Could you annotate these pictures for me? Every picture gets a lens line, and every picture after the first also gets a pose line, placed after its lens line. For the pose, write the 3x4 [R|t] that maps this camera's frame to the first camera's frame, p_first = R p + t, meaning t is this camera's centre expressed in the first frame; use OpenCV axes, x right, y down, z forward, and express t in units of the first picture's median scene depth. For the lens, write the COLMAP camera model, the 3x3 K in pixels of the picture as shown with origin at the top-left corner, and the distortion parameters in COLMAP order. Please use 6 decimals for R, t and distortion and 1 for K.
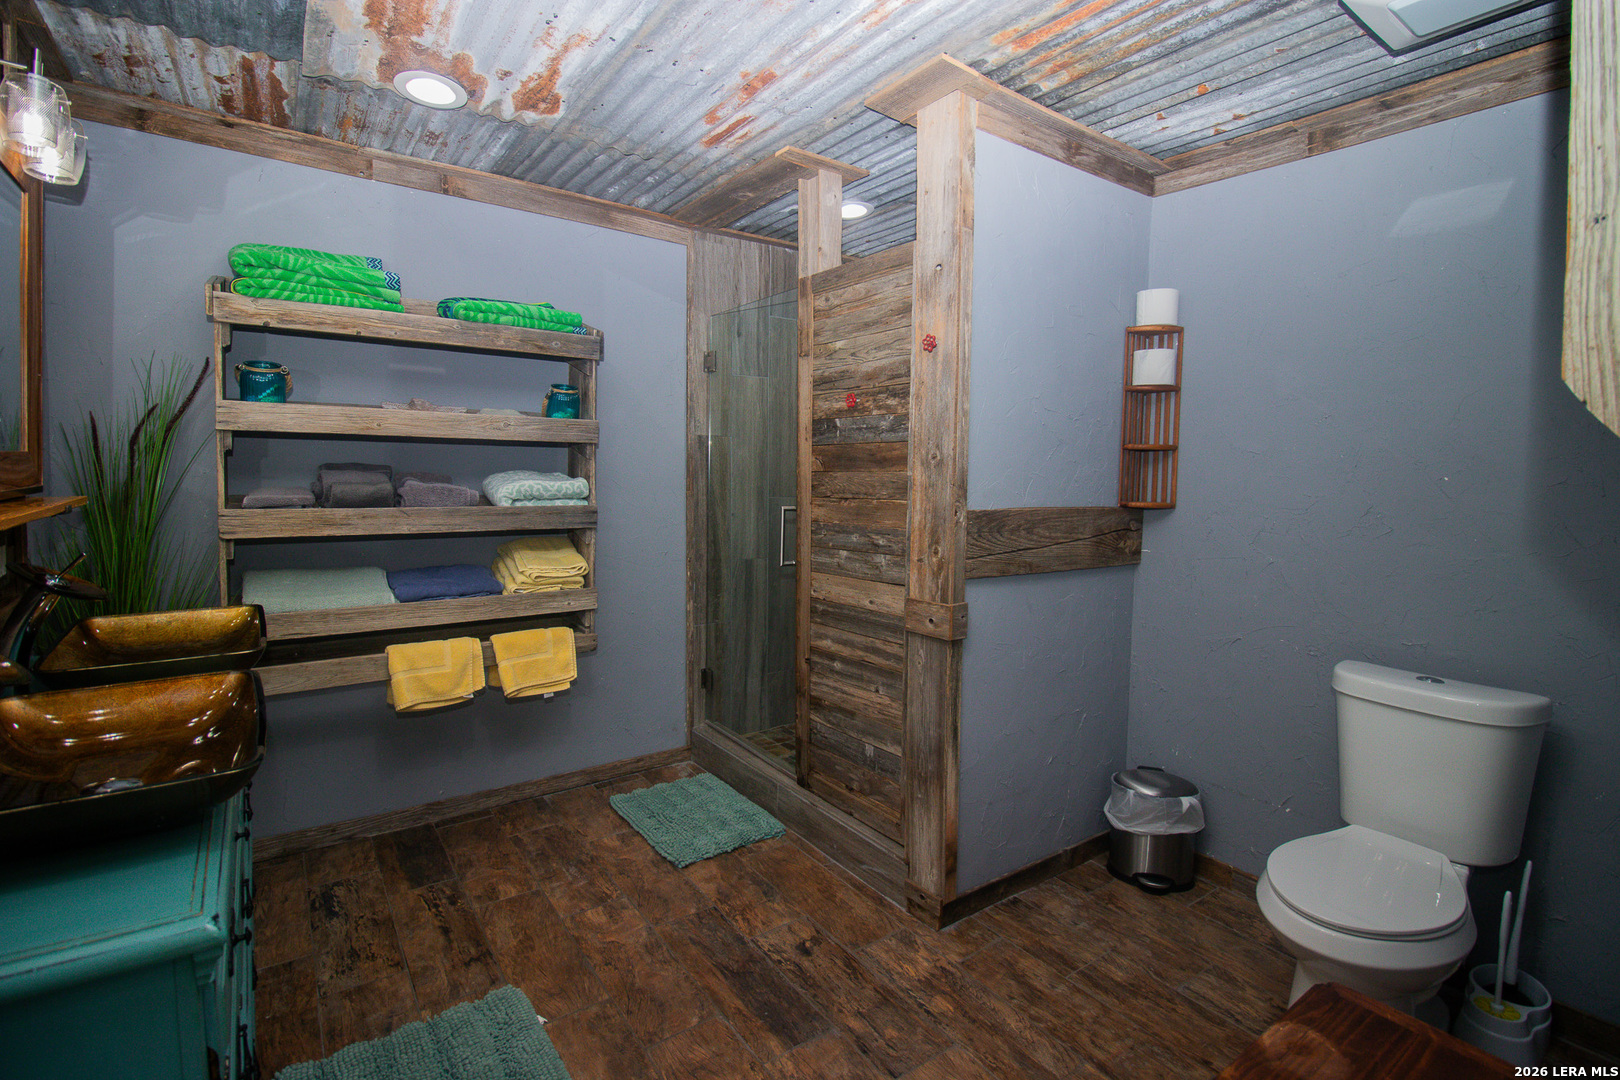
lens RADIAL K [[757.4, 0, 813.3], [0, 757.4, 509.5], [0, 0, 1]] dist [0.001007, -0.013432]
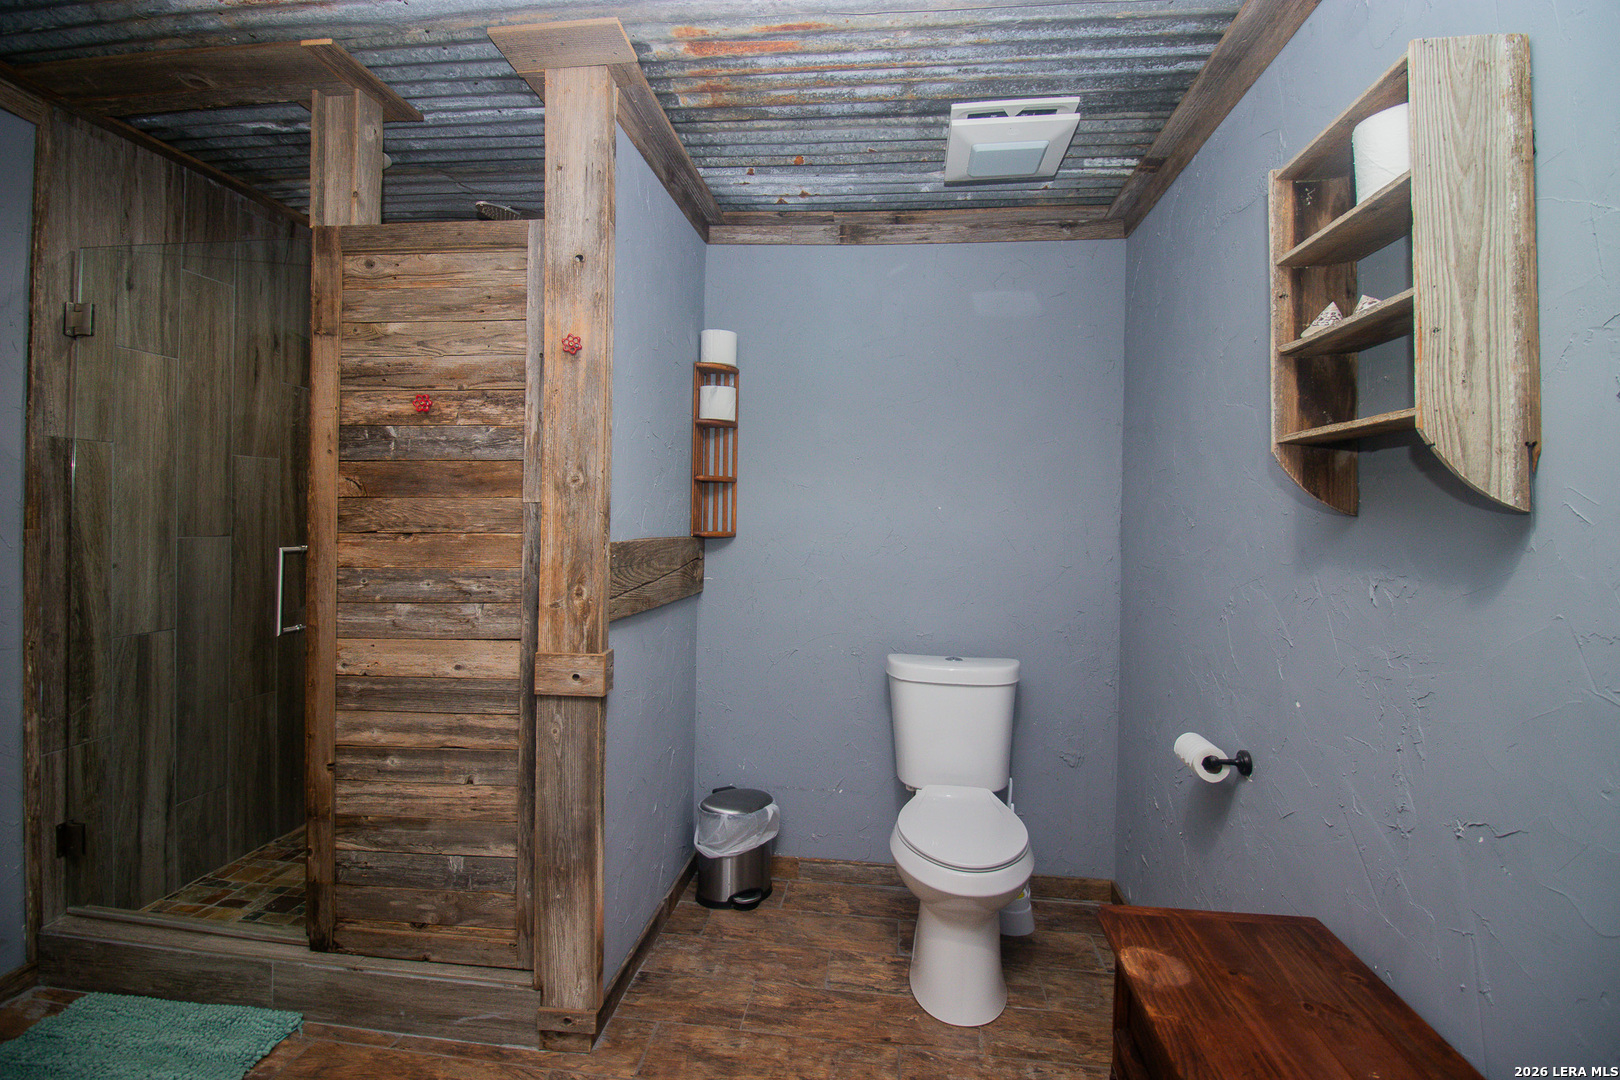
lens RADIAL K [[747.5, 0, 813.6], [0, 747.5, 511.9], [0, 0, 1]] dist [-0.002667, -0.012319]
pose [[0.673503, 0.002061, 0.739181, -0.231796], [0.033113, 0.998908, -0.032955, 0.001777], [-0.738442, 0.046671, 0.672700, 0.210018]]
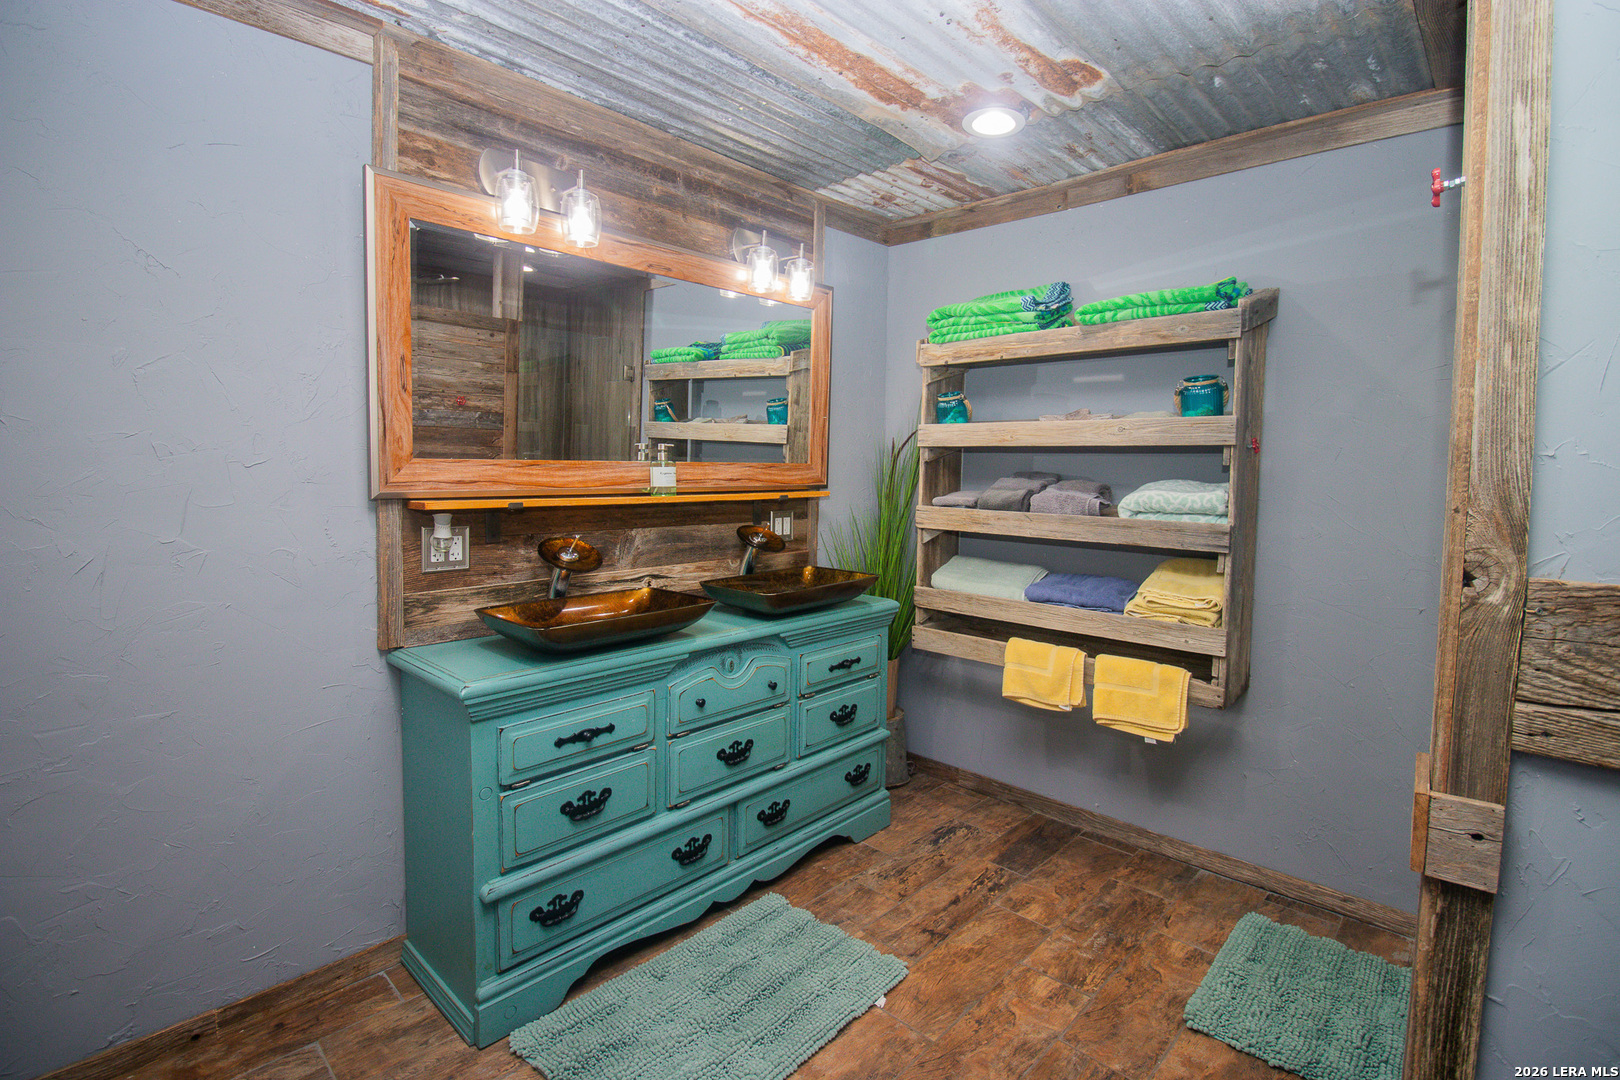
lens RADIAL K [[757.4, 0, 813.3], [0, 757.4, 509.5], [0, 0, 1]] dist [0.001007, -0.013432]
pose [[0.190589, 0.042876, -0.980733, 0.466966], [-0.065016, 0.997404, 0.030970, -0.020781], [0.979515, 0.057861, 0.192881, 0.507837]]
